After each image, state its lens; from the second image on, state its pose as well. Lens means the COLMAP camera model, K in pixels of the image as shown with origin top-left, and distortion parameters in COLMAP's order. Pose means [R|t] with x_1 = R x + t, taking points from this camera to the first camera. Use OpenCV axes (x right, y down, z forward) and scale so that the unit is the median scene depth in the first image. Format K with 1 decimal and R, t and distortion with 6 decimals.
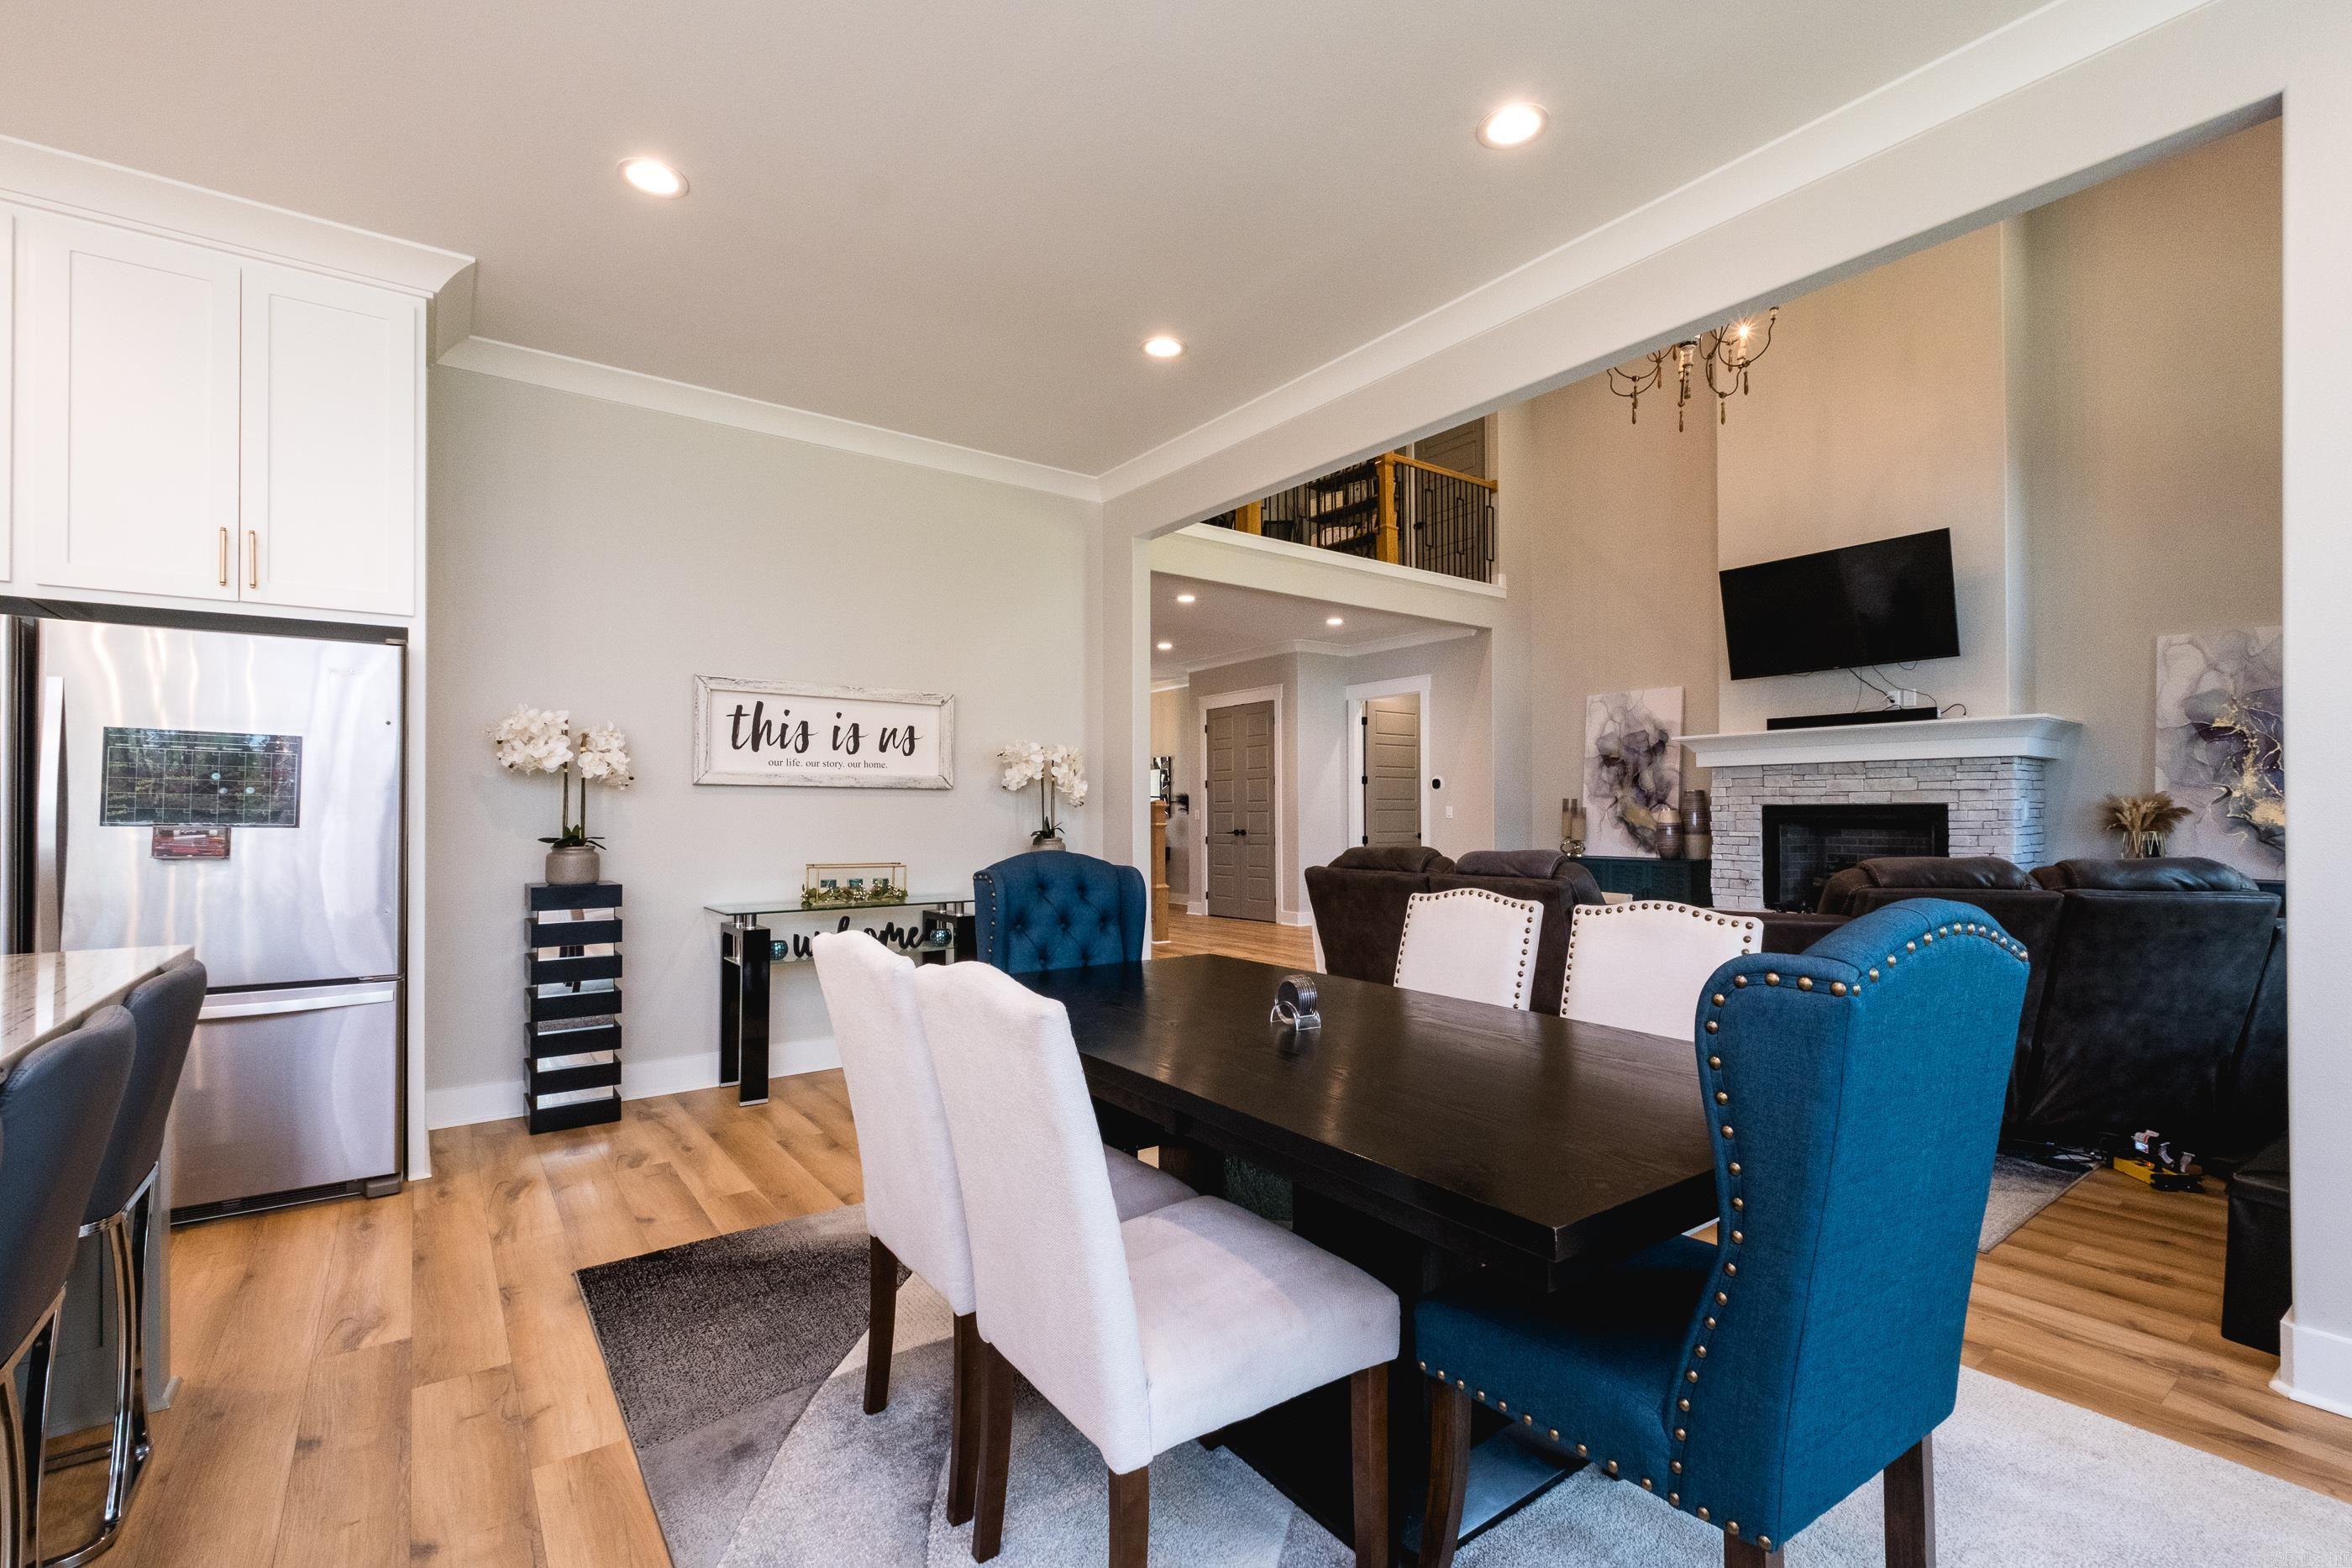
lens RADIAL K [[1021.6, 0, 1181.1], [0, 1021.6, 806.9], [0, 0, 1]] dist [0.012430, -0.005902]
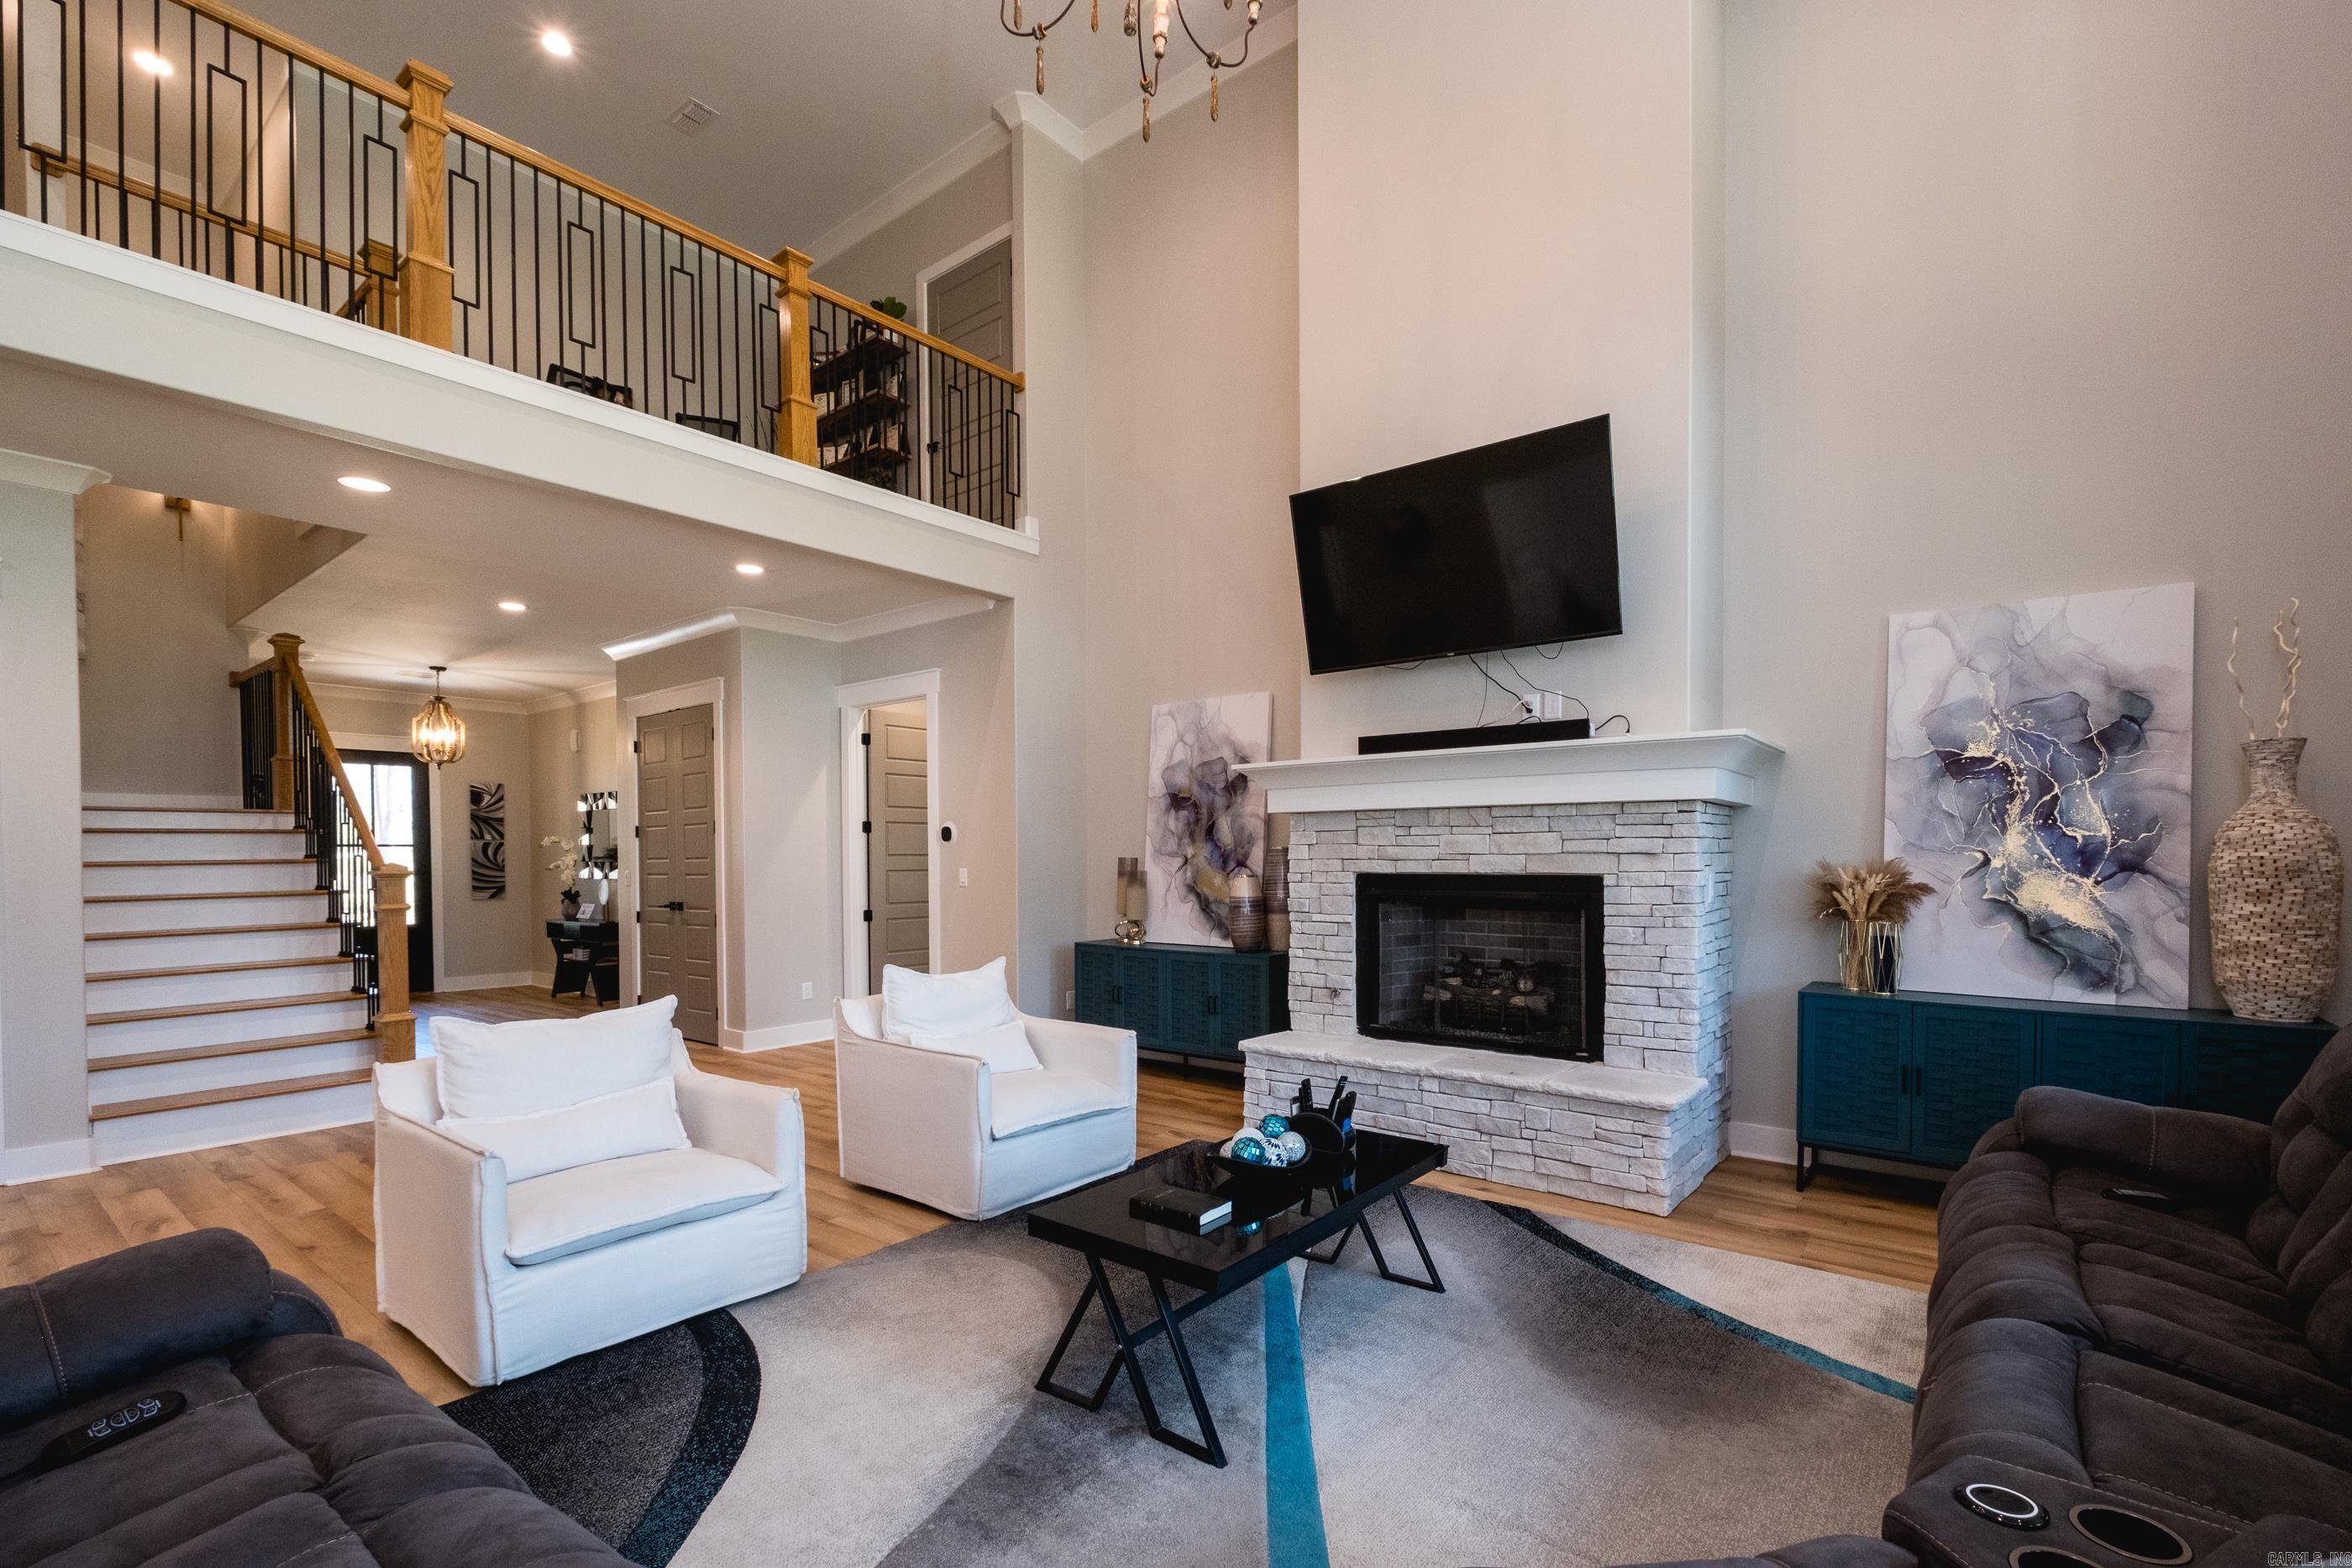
lens RADIAL K [[1021.6, 0, 1211.1], [0, 1021.6, 872.2], [0, 0, 1]] dist [0.012430, -0.005902]
pose [[0.962942, -0.003372, 0.269687, 0.378877], [-0.002089, 0.999799, 0.019962, -0.018266], [-0.269700, -0.019786, 0.962741, 0.505529]]
